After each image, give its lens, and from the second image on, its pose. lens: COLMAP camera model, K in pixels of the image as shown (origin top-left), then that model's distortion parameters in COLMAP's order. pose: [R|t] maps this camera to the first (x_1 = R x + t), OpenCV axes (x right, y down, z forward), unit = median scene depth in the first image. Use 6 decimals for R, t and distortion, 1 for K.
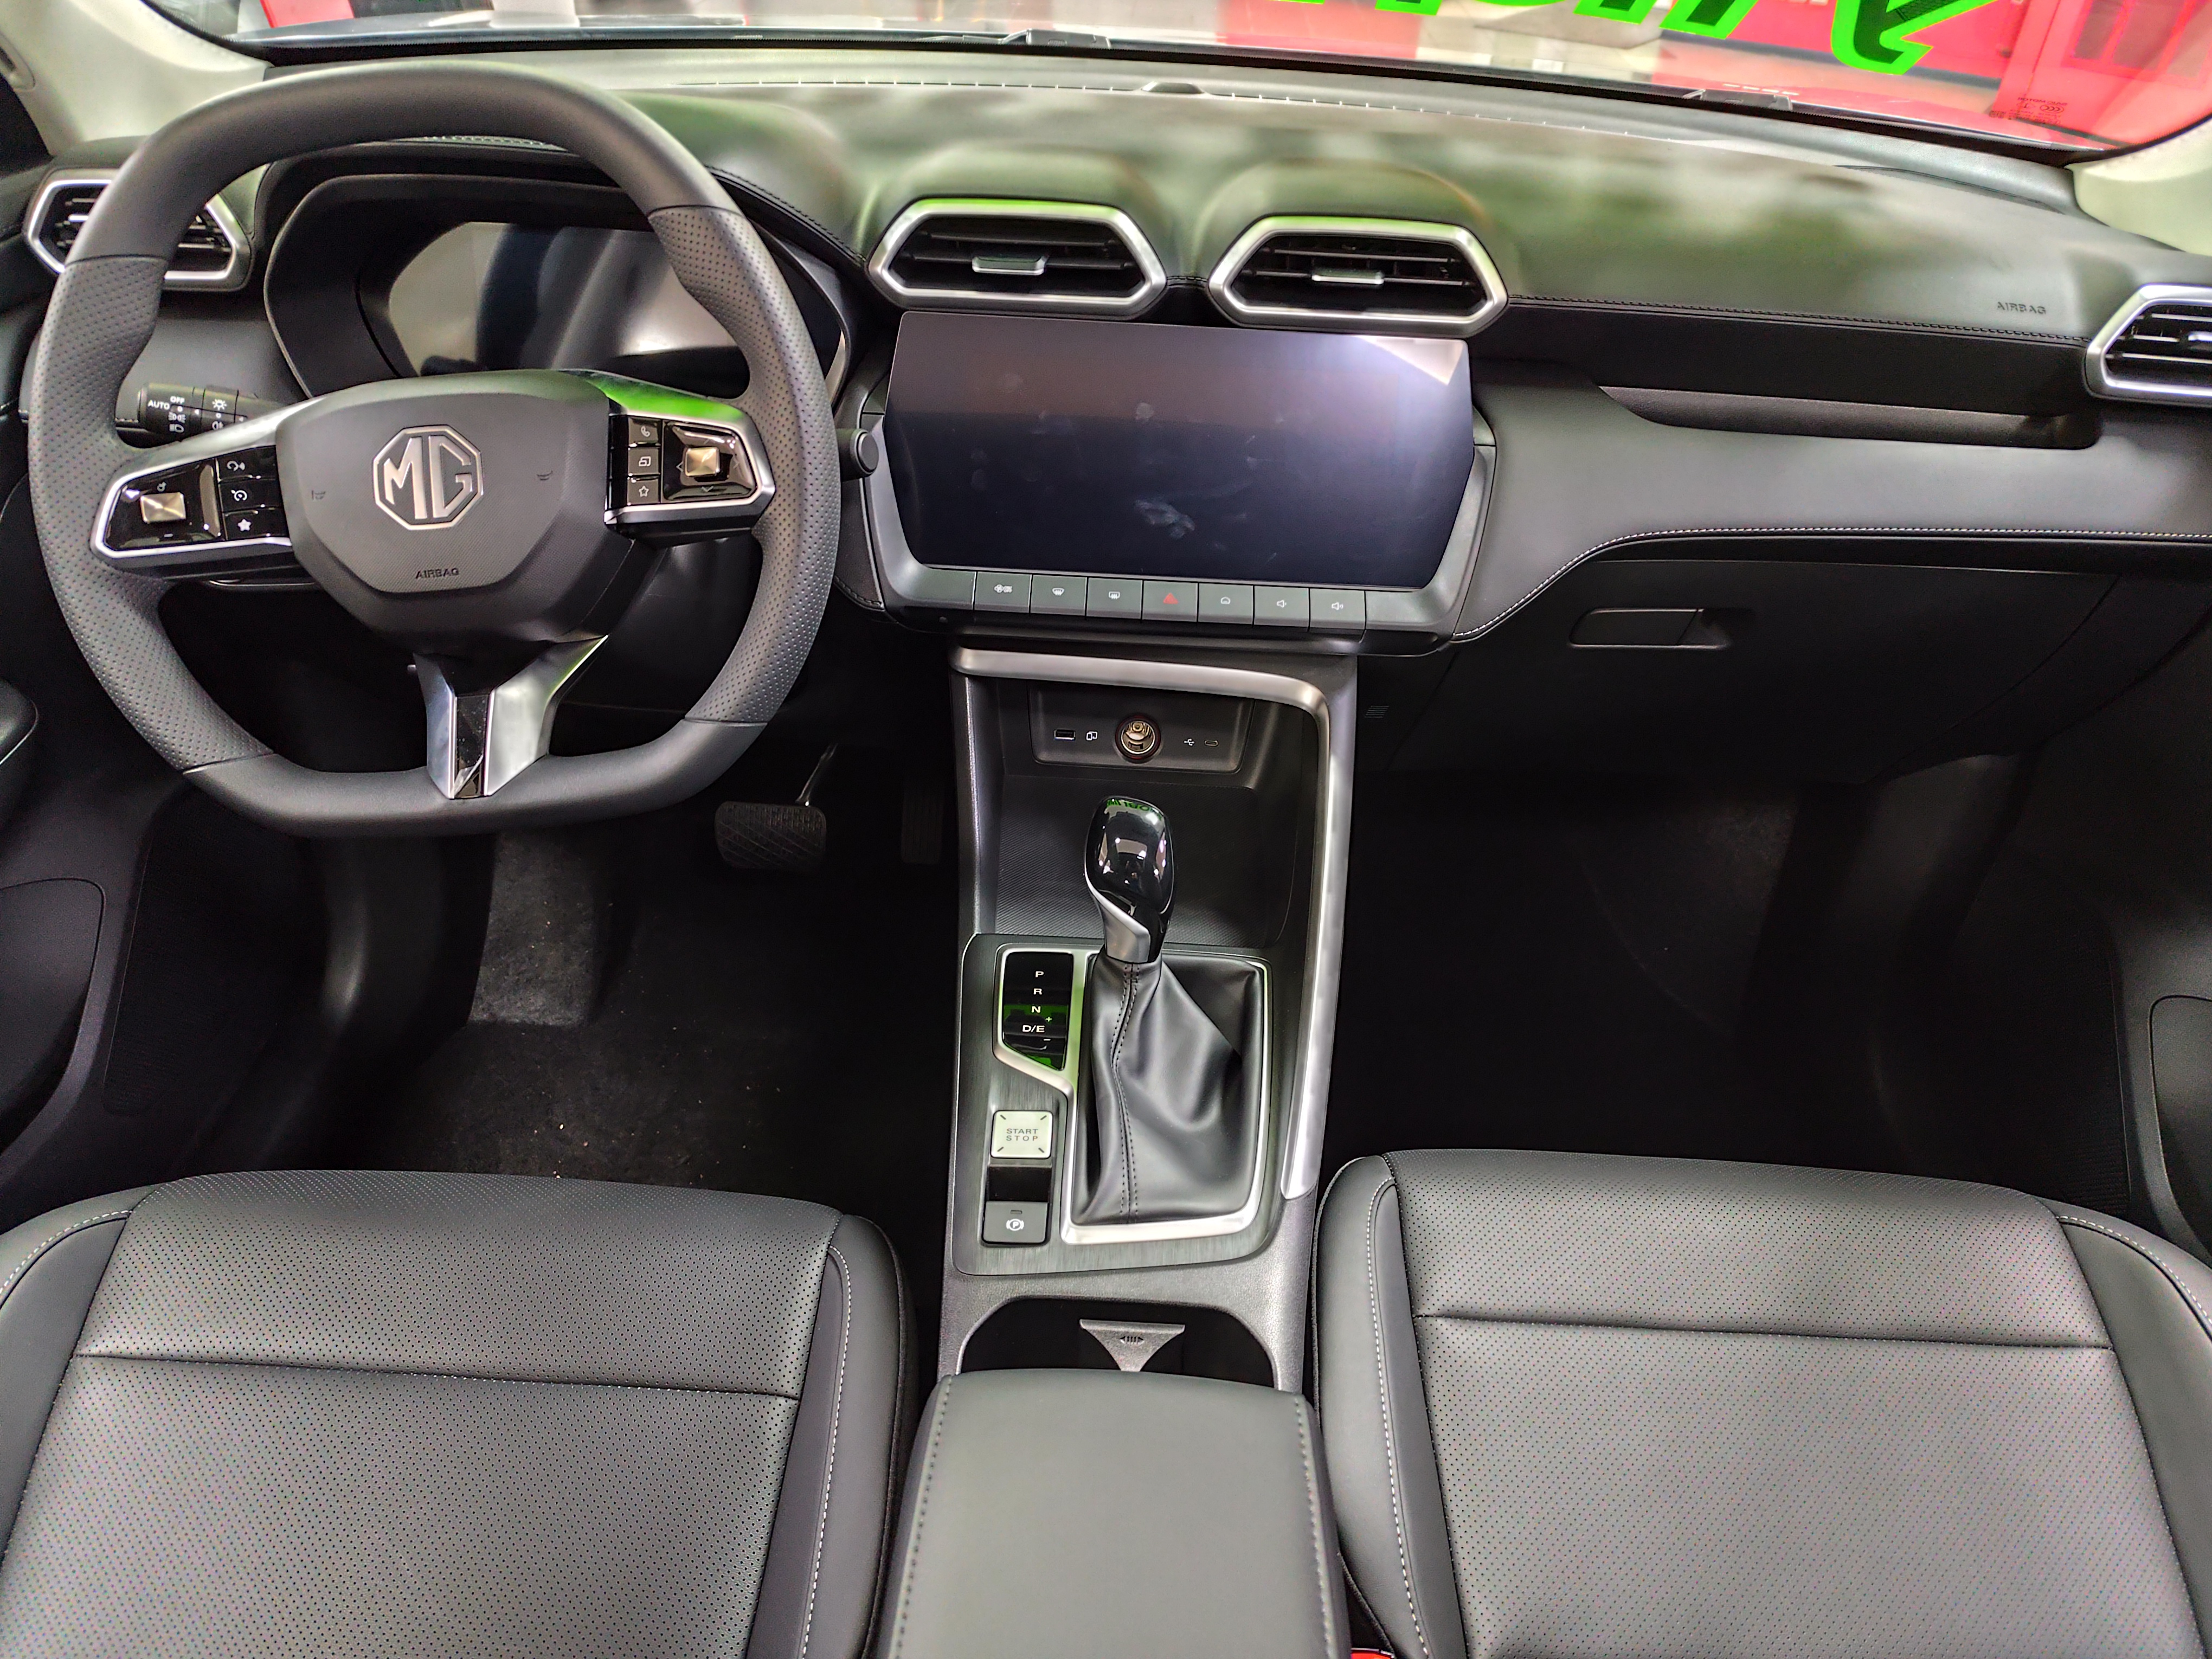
lens RADIAL K [[1533.3, 0, 1120.5], [0, 1533.3, 850.4], [0, 0, 1]] dist [0.007642, -0.020929]
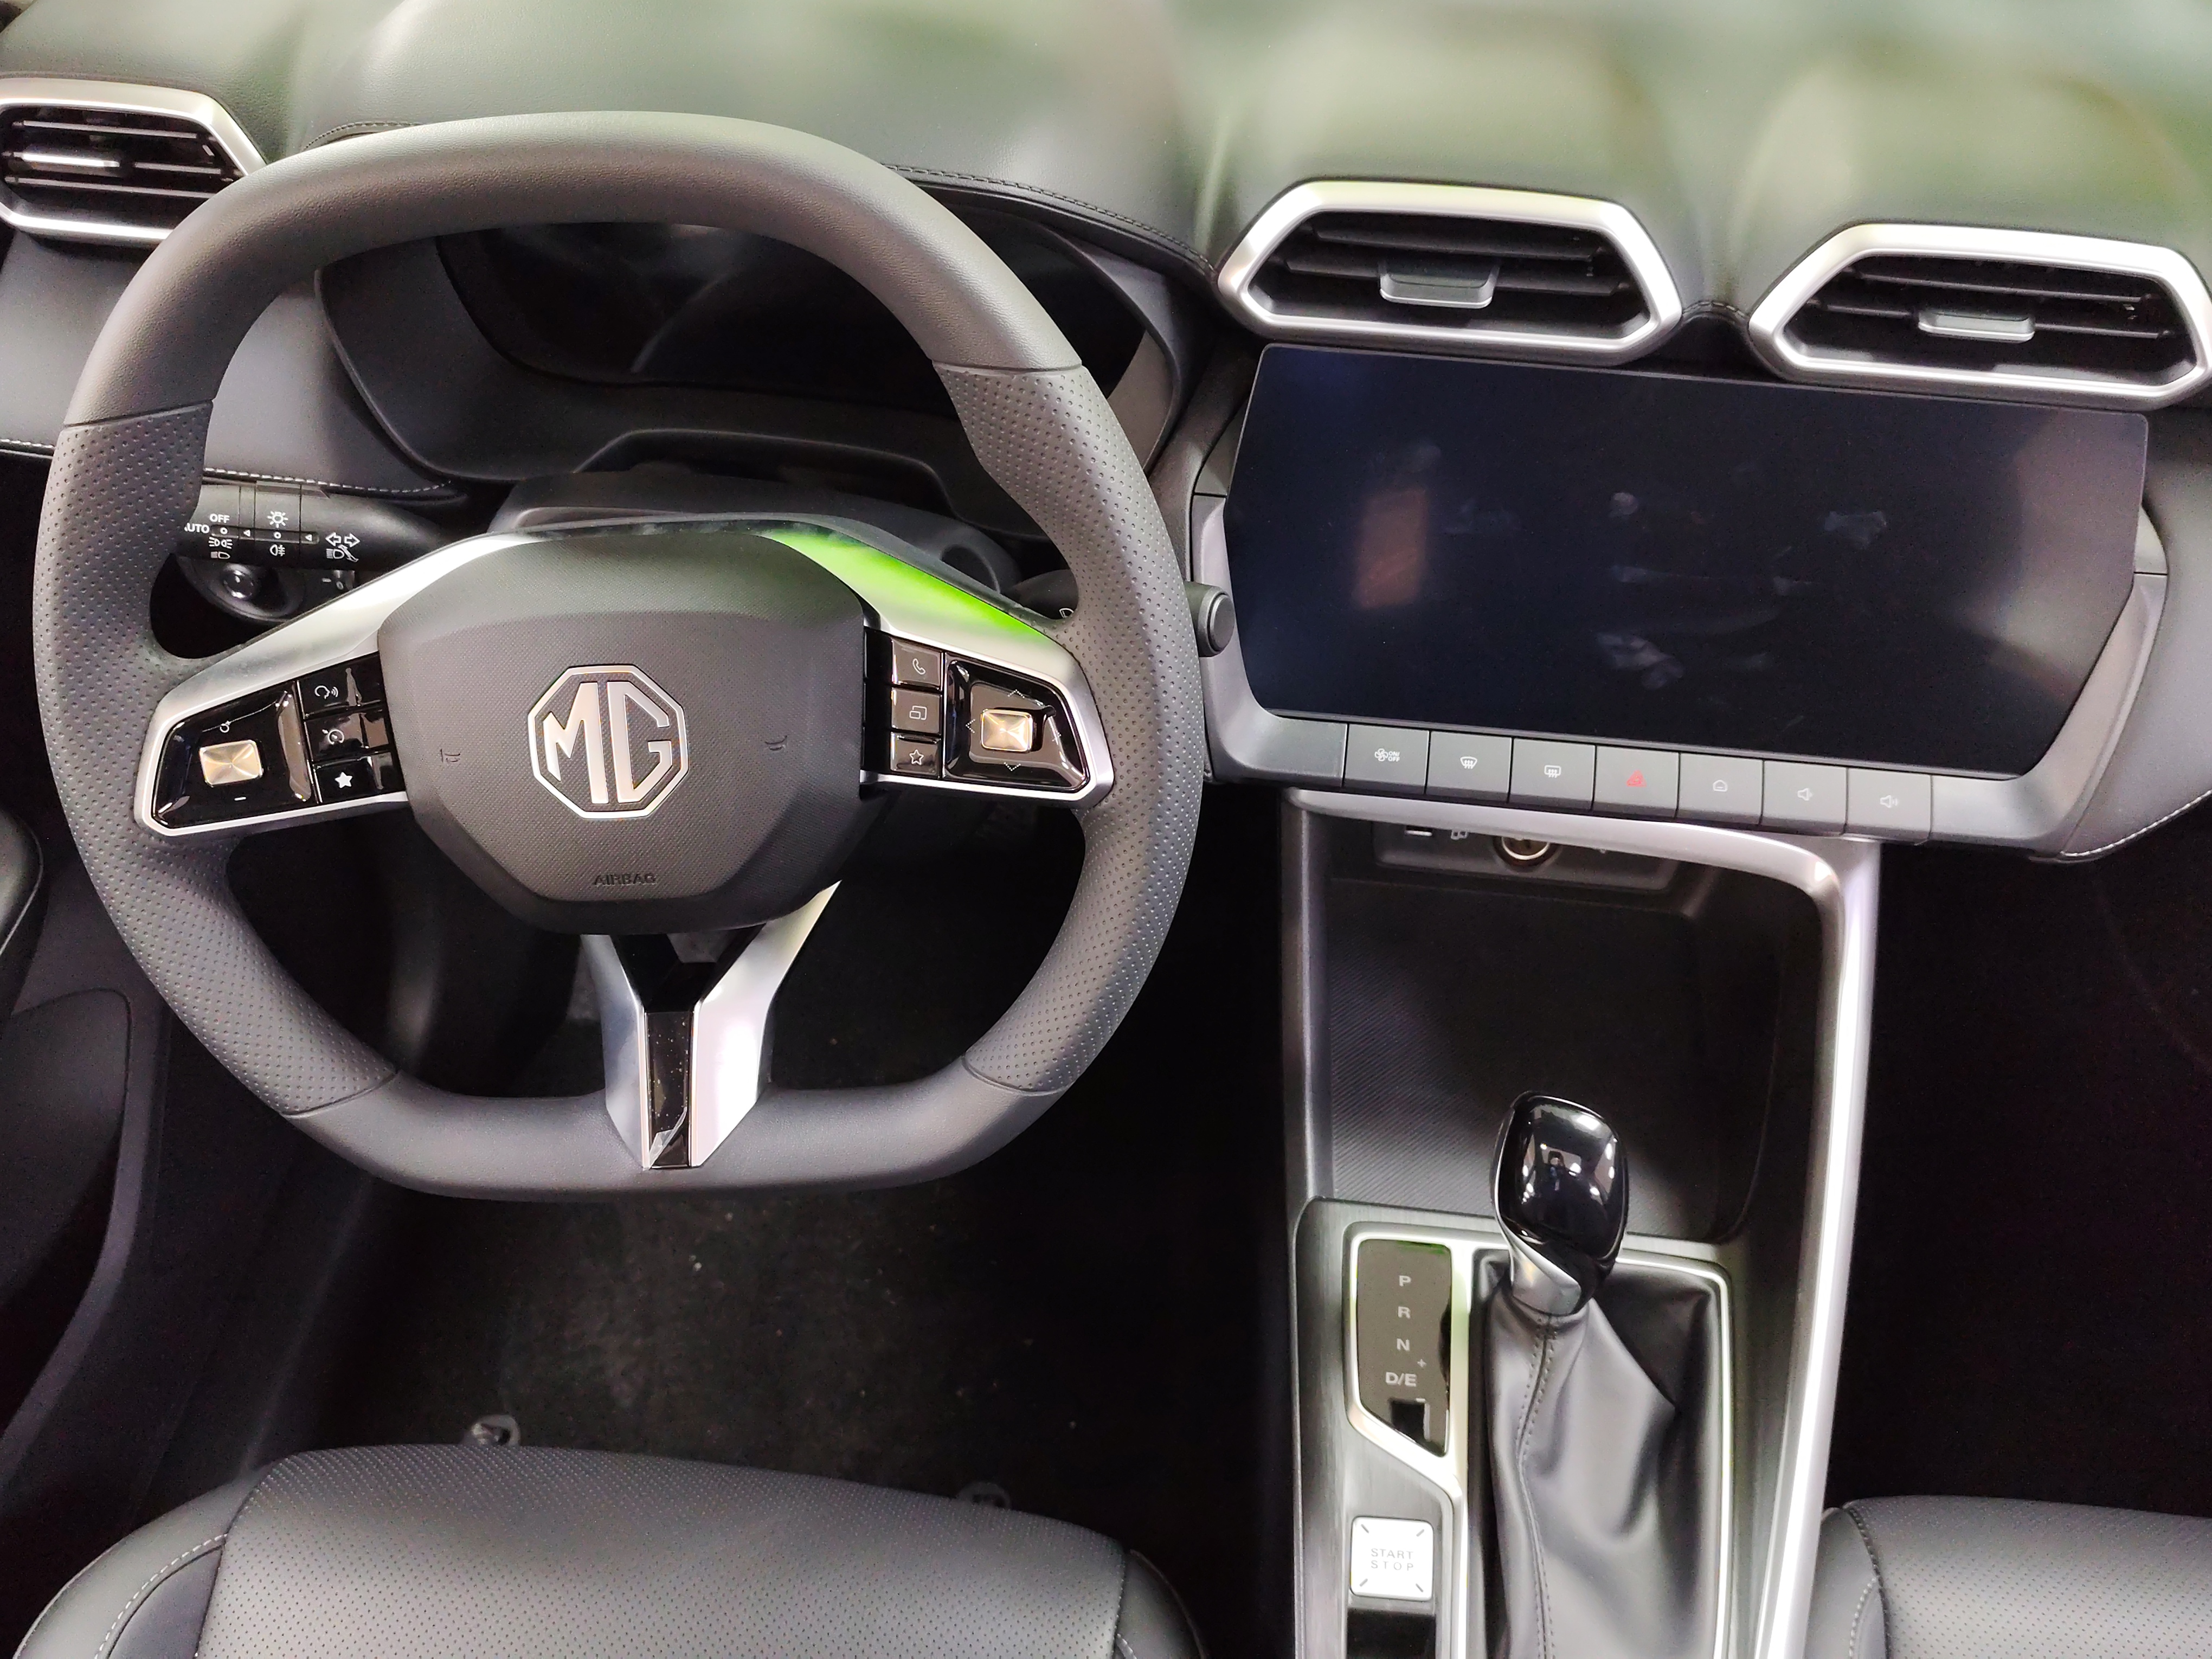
lens RADIAL K [[1985.6, 0, 1122.8], [0, 1985.6, 838.2], [0, 0, 1]] dist [0.008496, 0.002458]
pose [[0.996077, 0.049463, -0.073380, -0.132528], [-0.032553, 0.975868, 0.215919, -0.334178], [0.082289, -0.212683, 0.973650, 0.129506]]
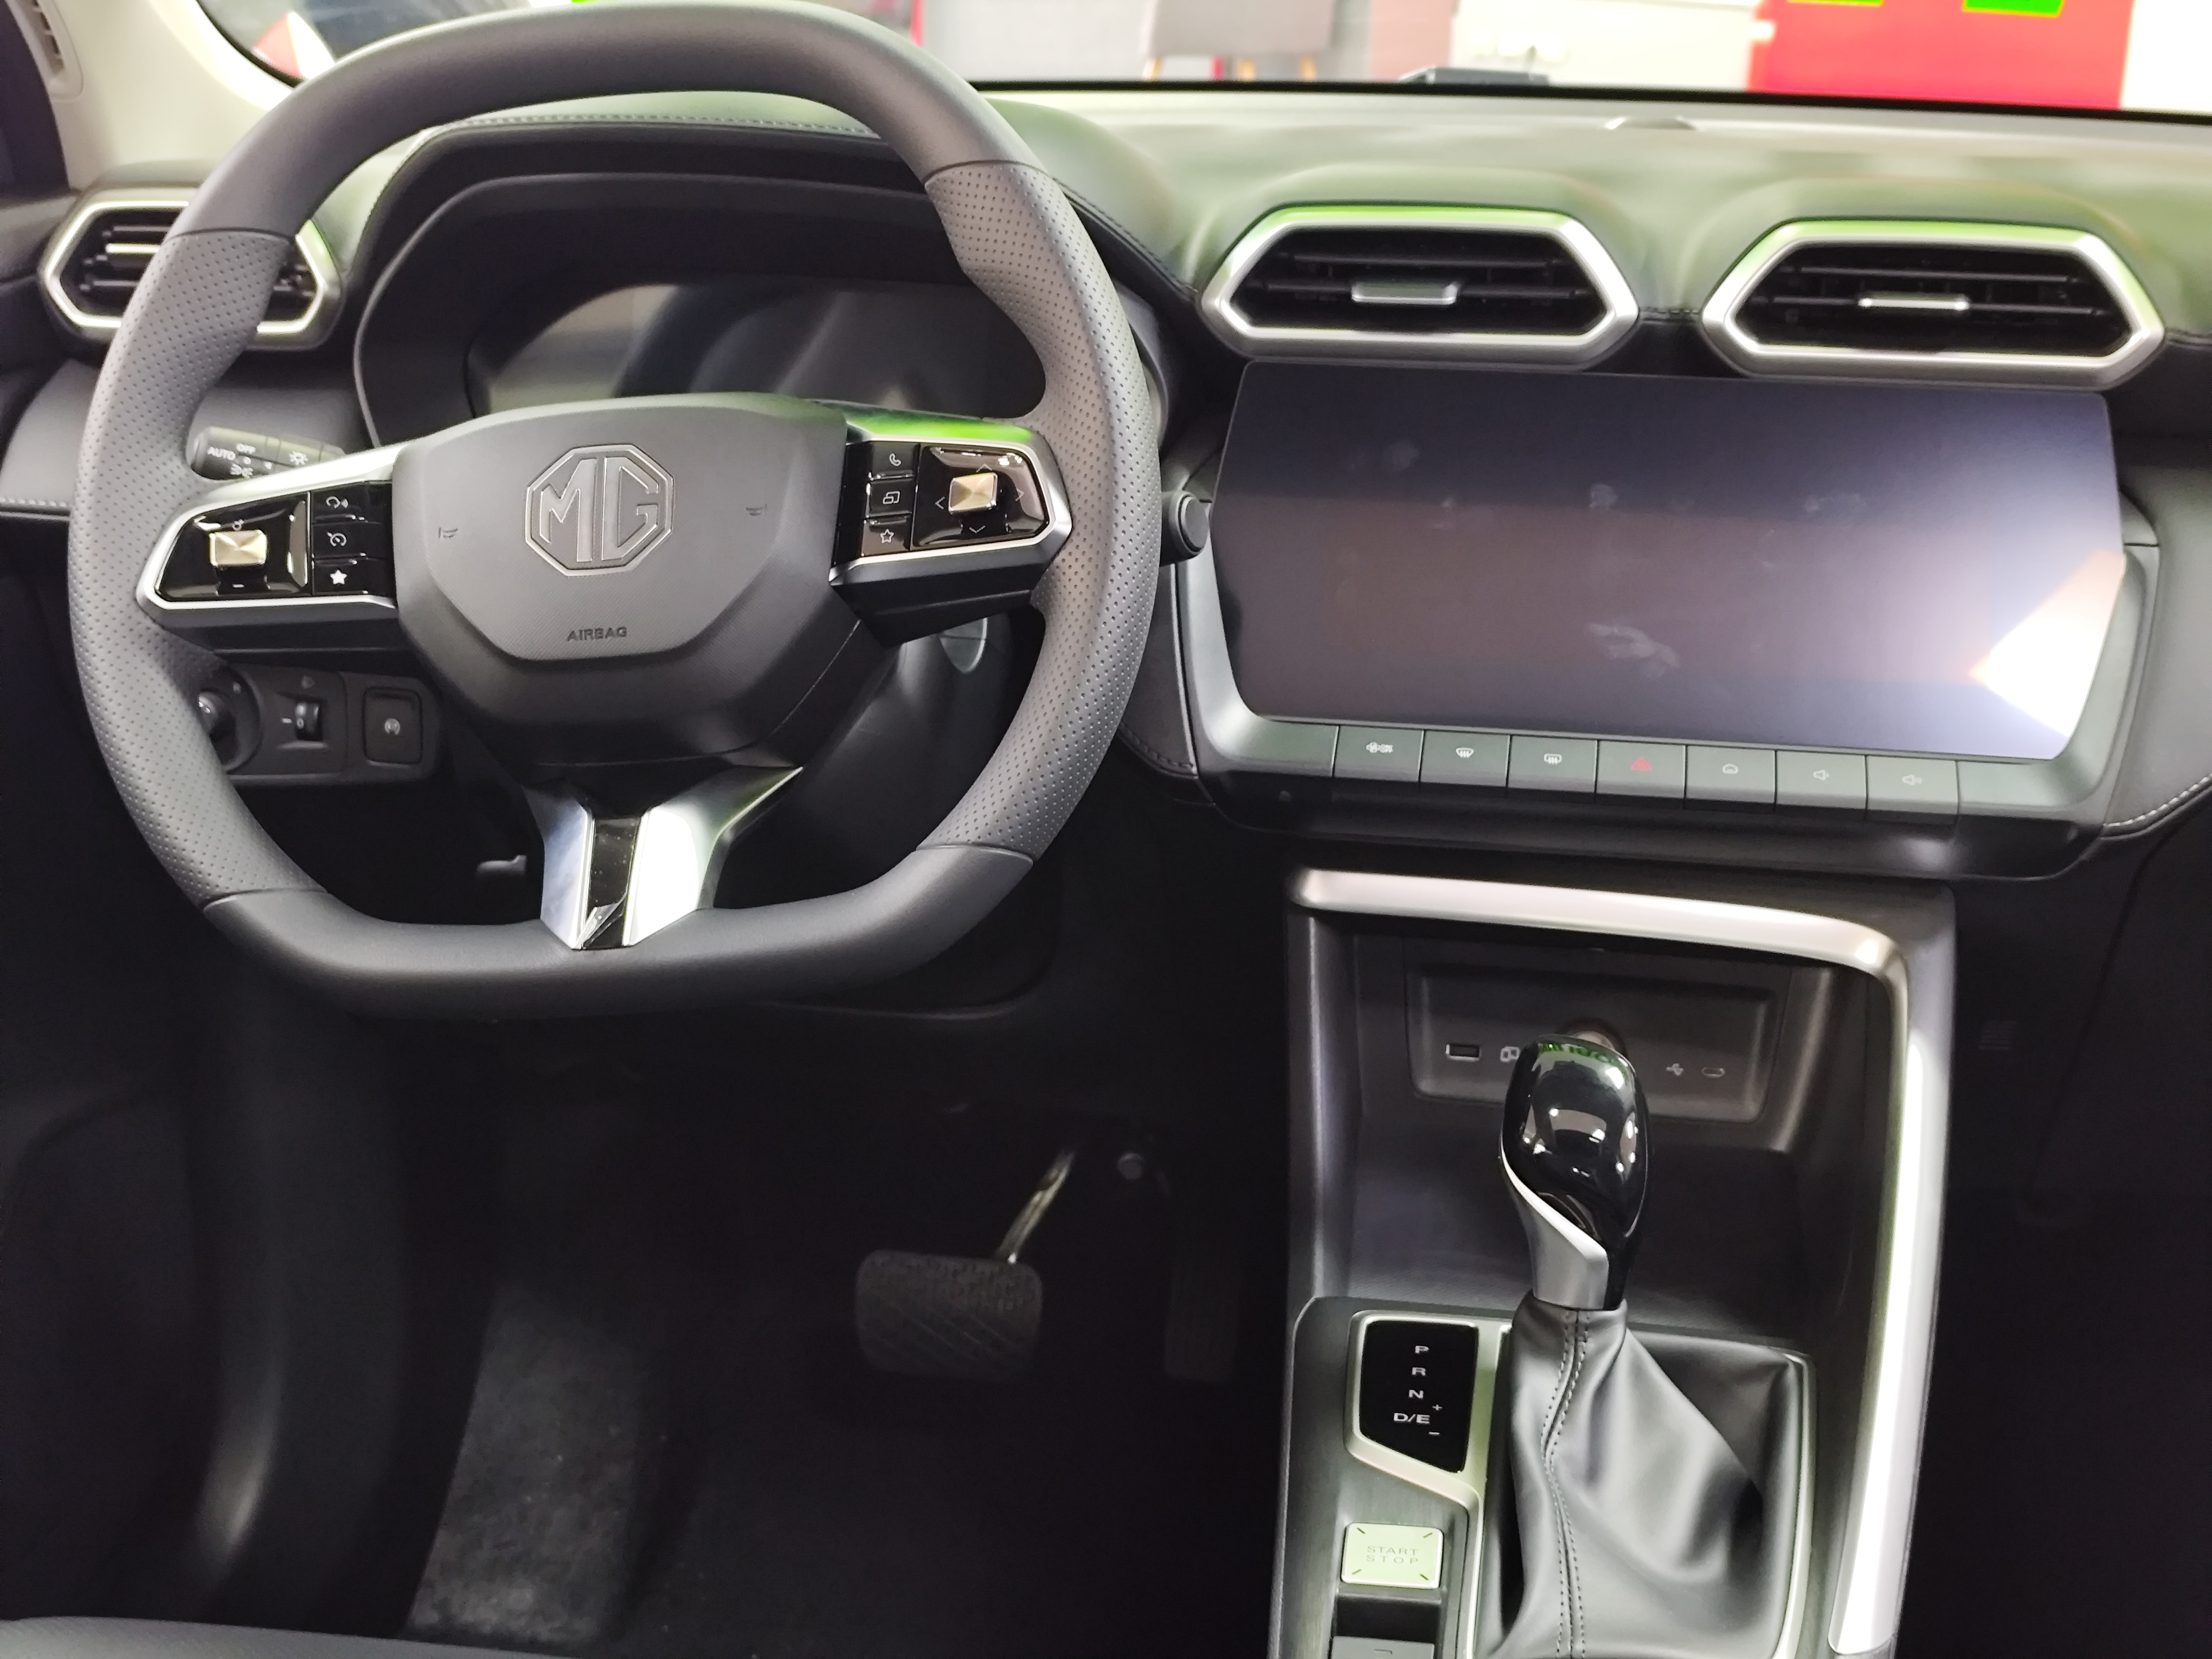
lens RADIAL K [[3030.1, 0, 1126.8], [0, 3030.1, 823.8], [0, 0, 1]] dist [0.052994, 0.000000]
pose [[0.990296, 0.011939, -0.138462, -0.005014], [-0.054488, 0.949889, -0.307802, 0.270964], [0.127848, 0.312360, 0.941321, -0.222853]]
